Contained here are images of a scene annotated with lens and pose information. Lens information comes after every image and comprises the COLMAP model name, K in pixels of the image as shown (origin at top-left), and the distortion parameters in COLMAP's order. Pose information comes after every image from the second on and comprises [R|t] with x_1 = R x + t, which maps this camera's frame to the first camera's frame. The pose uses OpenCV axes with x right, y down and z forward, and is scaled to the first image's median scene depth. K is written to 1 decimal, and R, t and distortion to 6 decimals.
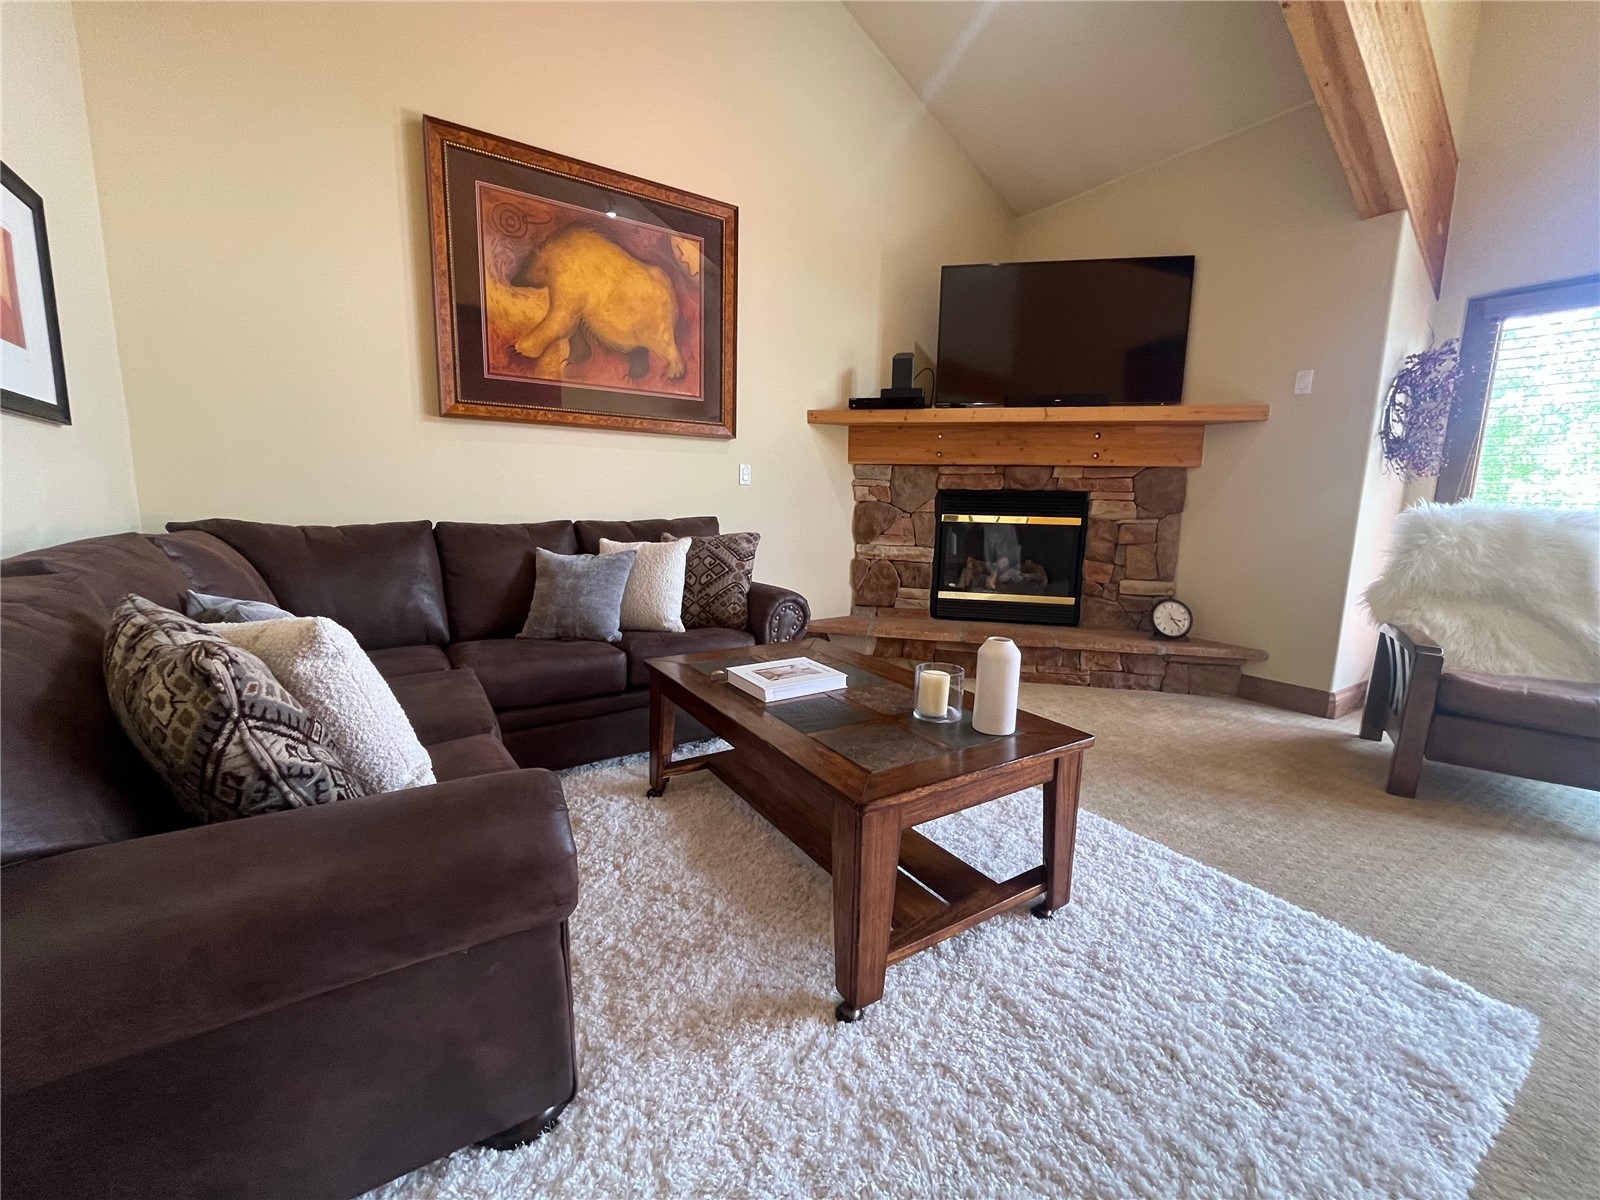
lens RADIAL K [[651.2, 0, 799.0], [0, 651.2, 600.0], [0, 0, 1]] dist [-0.001139, -0.000242]
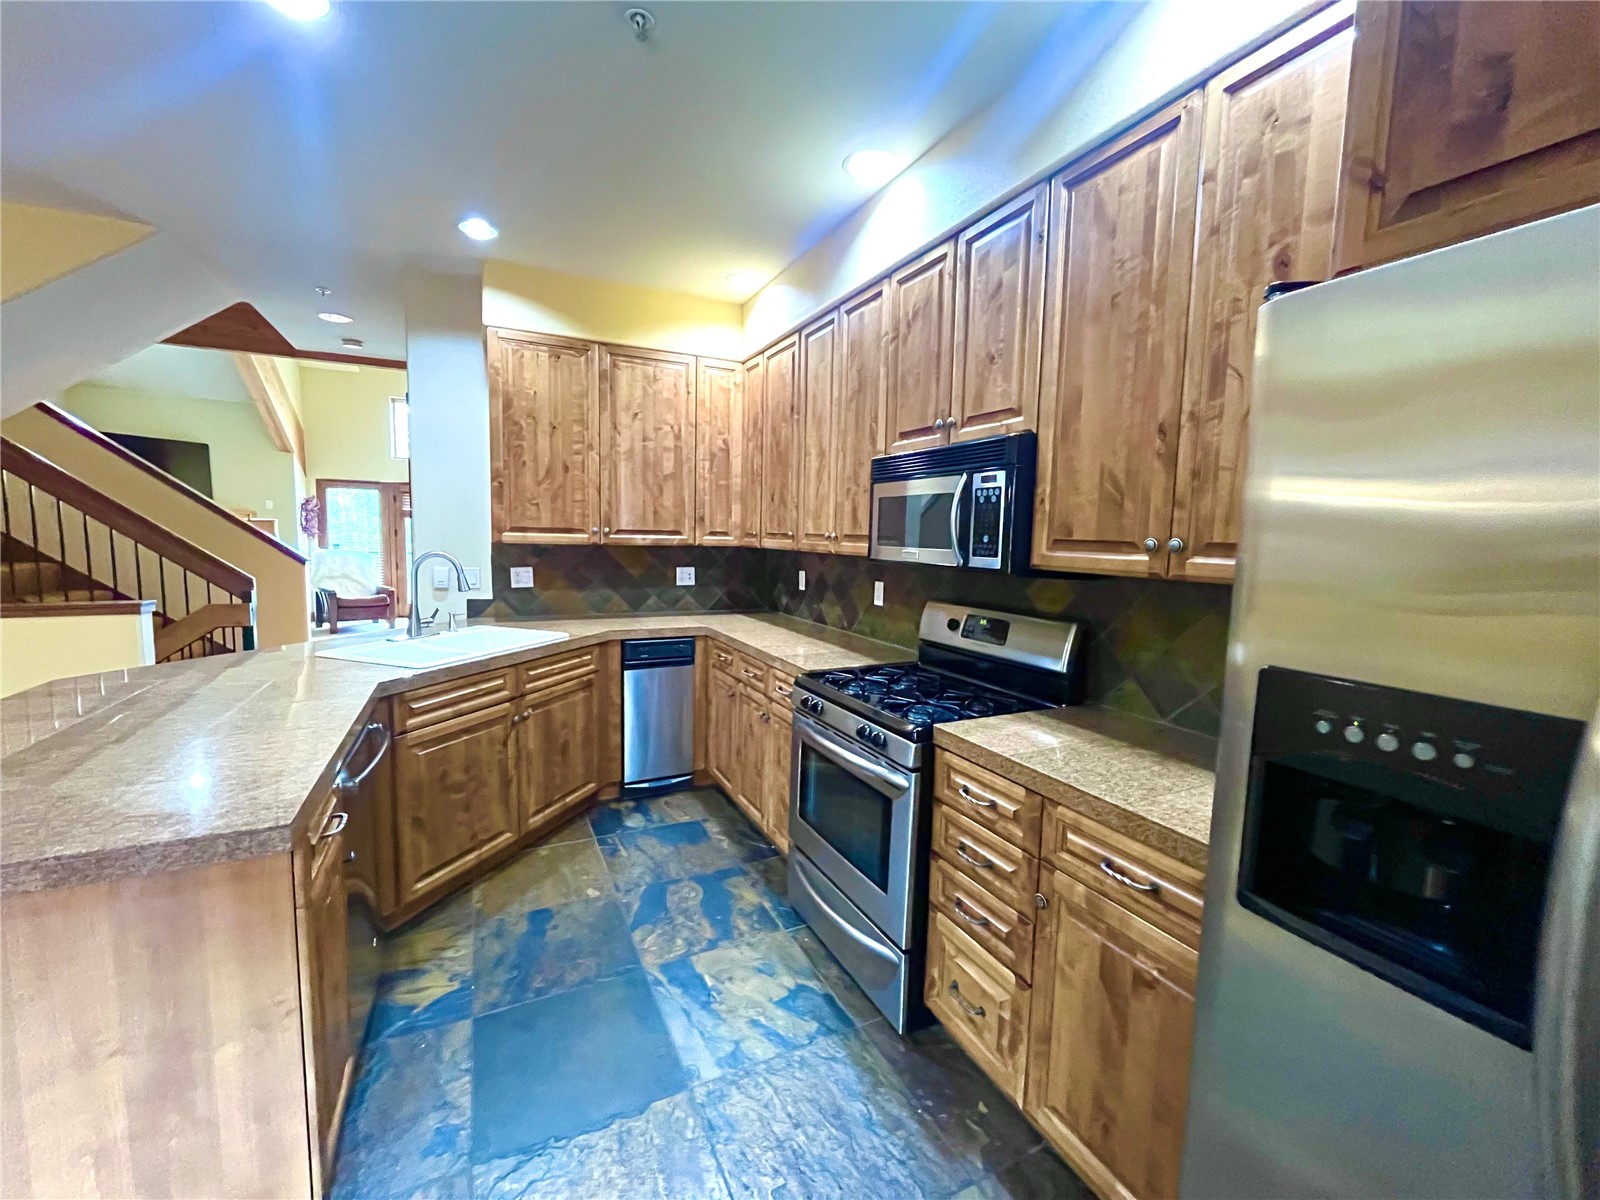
lens RADIAL K [[651.2, 0, 800.7], [0, 651.2, 598.9], [0, 0, 1]] dist [-0.001139, -0.000242]
pose [[0.108212, -0.112565, 0.987735, -1.933577], [0.134256, 0.986121, 0.097672, 0.094788], [-0.985021, 0.122040, 0.121822, -1.658242]]
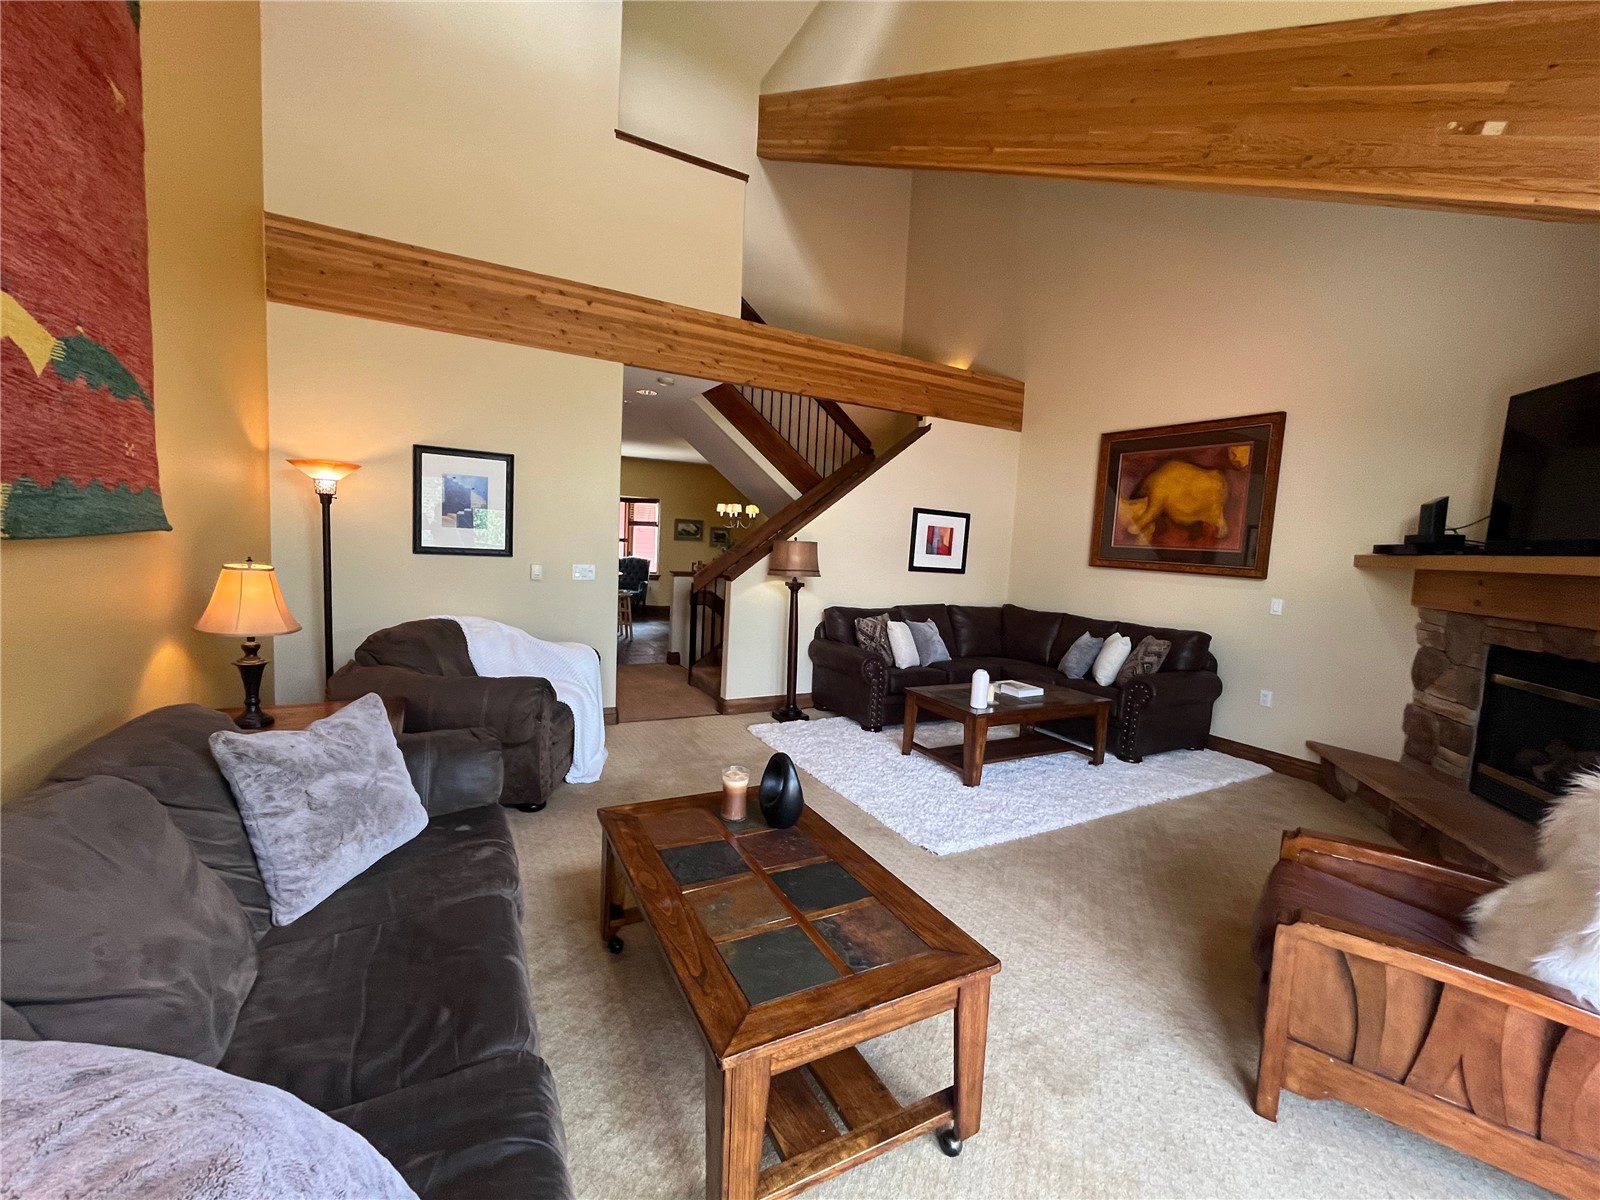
lens RADIAL K [[651.2, 0, 796.1], [0, 651.2, 598.5], [0, 0, 1]] dist [-0.001139, -0.000242]
pose [[-0.074138, 0.066358, -0.995038, 1.609559], [-0.210604, 0.974238, 0.080663, -0.150487], [0.974756, 0.215539, -0.058252, 0.219002]]
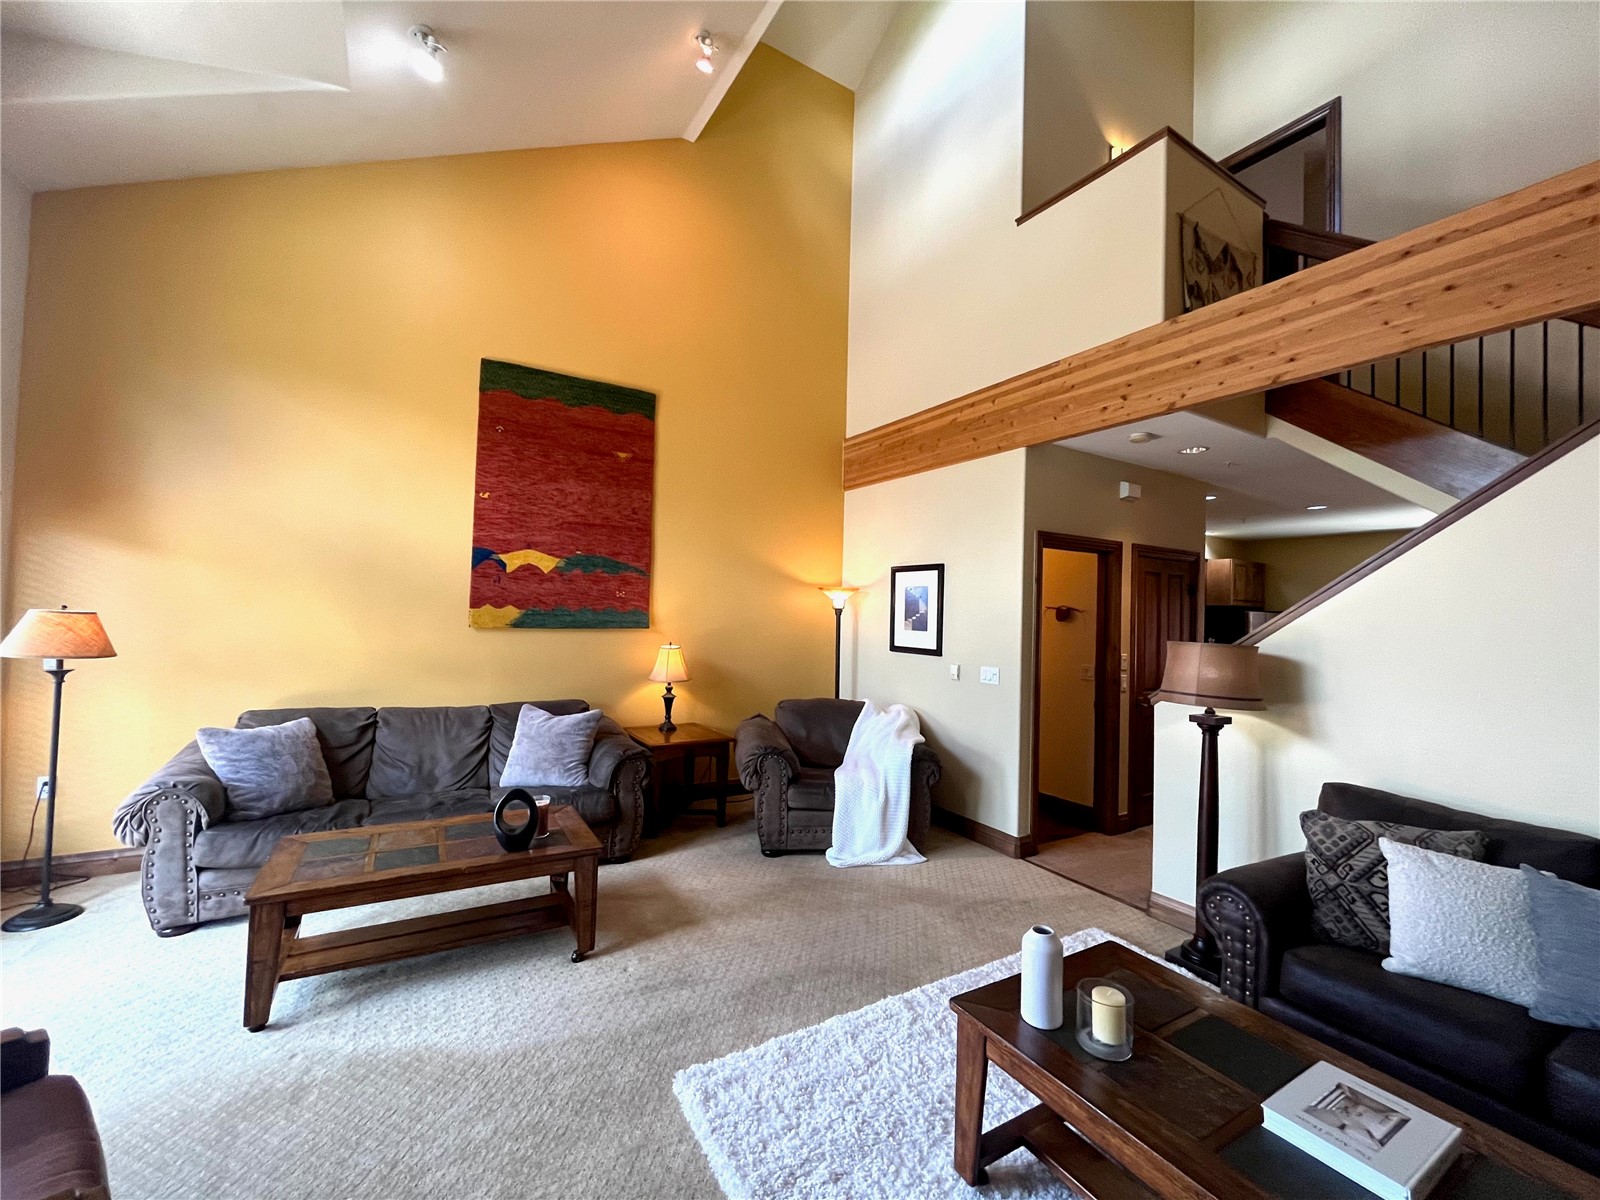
lens RADIAL K [[651.2, 0, 797.6], [0, 651.2, 598.8], [0, 0, 1]] dist [-0.001139, -0.000242]
pose [[-0.998437, -0.048662, 0.027503, 0.400758], [-0.044504, 0.989762, 0.135612, -0.343613], [-0.033821, 0.134176, -0.990380, 1.130851]]
